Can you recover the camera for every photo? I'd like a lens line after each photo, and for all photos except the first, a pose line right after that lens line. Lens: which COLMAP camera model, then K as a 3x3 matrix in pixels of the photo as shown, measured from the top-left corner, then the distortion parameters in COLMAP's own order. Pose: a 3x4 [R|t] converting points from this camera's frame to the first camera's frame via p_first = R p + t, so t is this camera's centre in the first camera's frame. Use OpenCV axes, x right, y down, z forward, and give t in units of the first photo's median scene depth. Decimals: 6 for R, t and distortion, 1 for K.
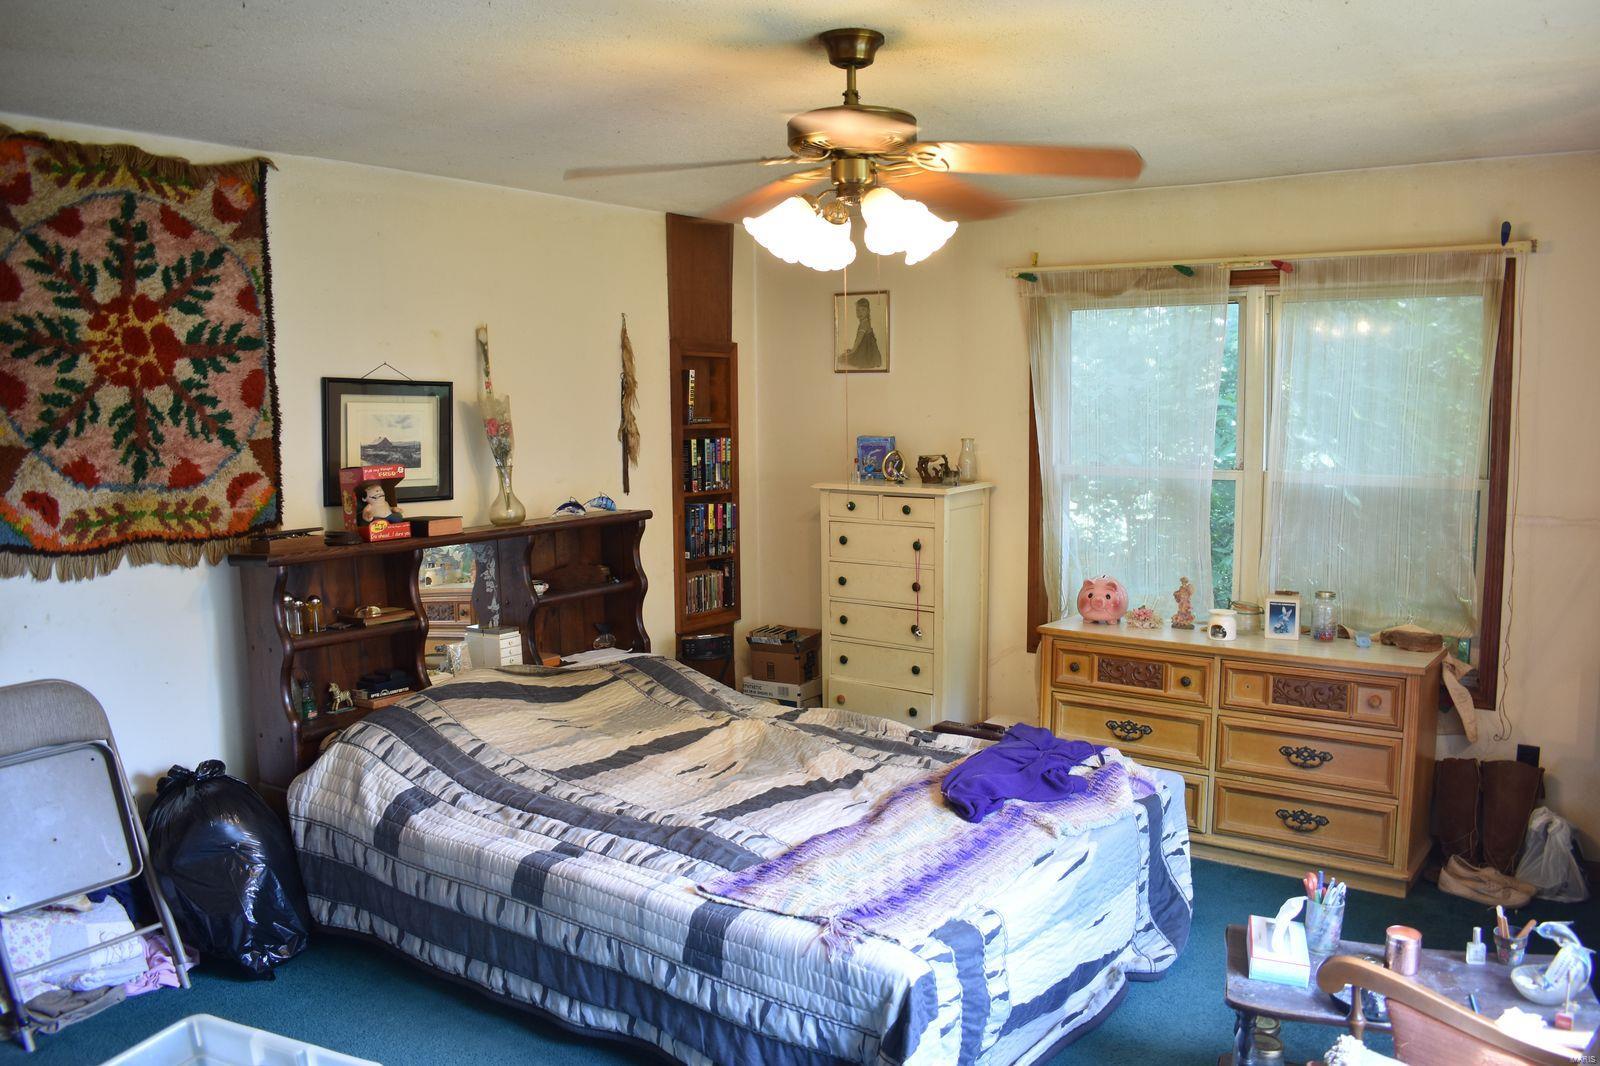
lens RADIAL K [[1238.7, 0, 801.9], [0, 1238.7, 529.1], [0, 0, 1]] dist [-0.097936, 0.010779]
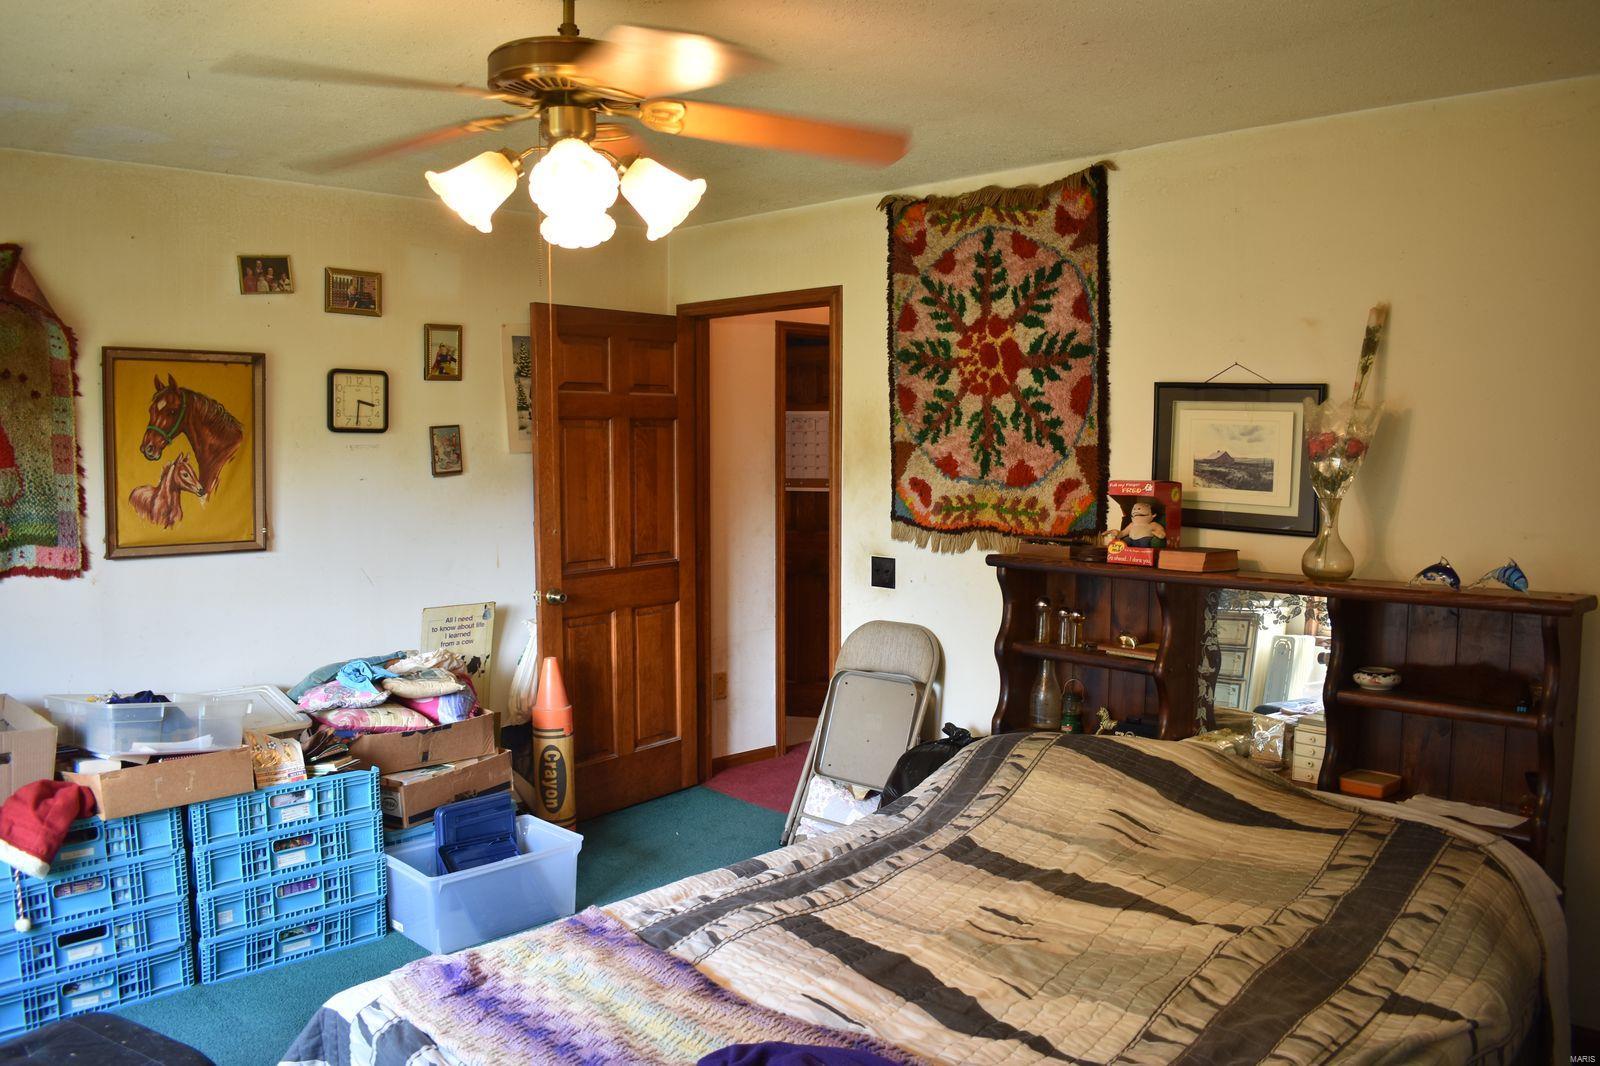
lens RADIAL K [[1238.7, 0, 801.9], [0, 1238.7, 529.1], [0, 0, 1]] dist [-0.097936, 0.010779]
pose [[-0.163074, 0.086043, -0.982855, 0.630574], [-0.100913, 0.989511, 0.103369, -0.093106], [0.981439, 0.116040, -0.152681, 0.991486]]
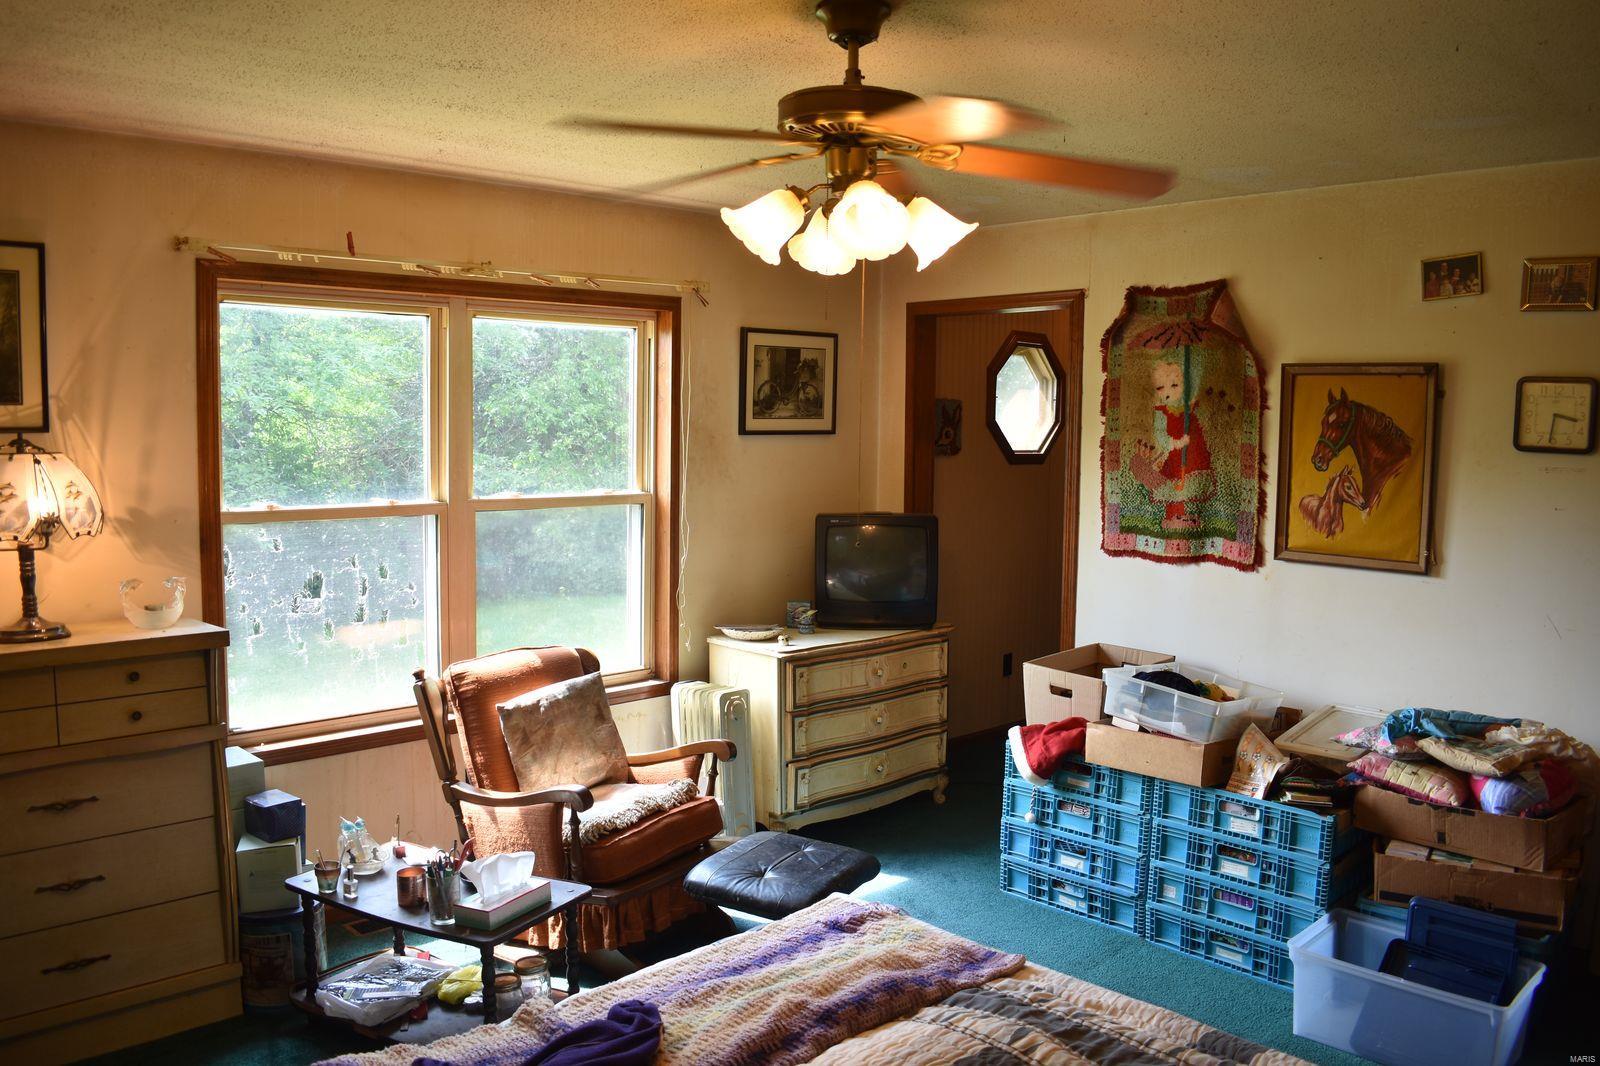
lens RADIAL K [[1250.1, 0, 803.5], [0, 1250.1, 527.2], [0, 0, 1]] dist [-0.094029, 0.005611]
pose [[-0.983591, -0.015795, 0.179721, -0.063534], [0.018423, 0.982160, 0.187143, -0.154830], [-0.179471, 0.187383, -0.965752, 1.444077]]
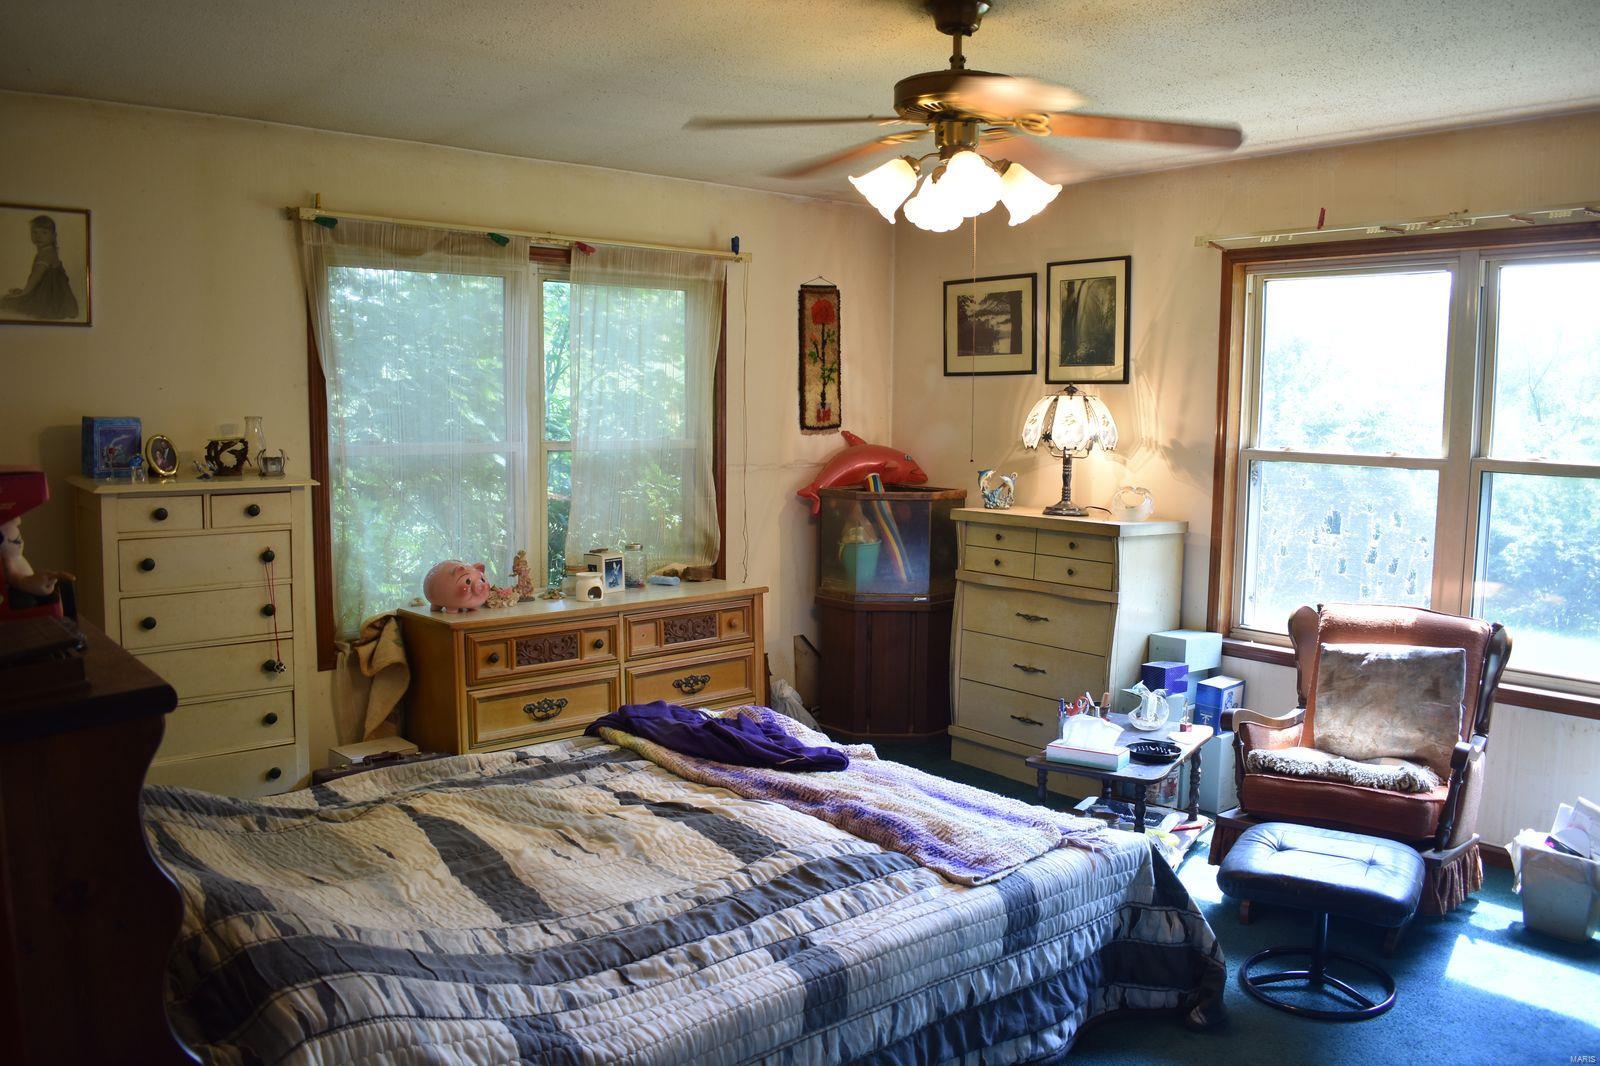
lens RADIAL K [[1238.7, 0, 801.9], [0, 1238.7, 529.1], [0, 0, 1]] dist [-0.097936, 0.010779]
pose [[0.231076, -0.093310, 0.968451, -0.763145], [0.092239, 0.993008, 0.073667, -0.038311], [-0.968554, 0.072306, 0.238067, 0.687785]]
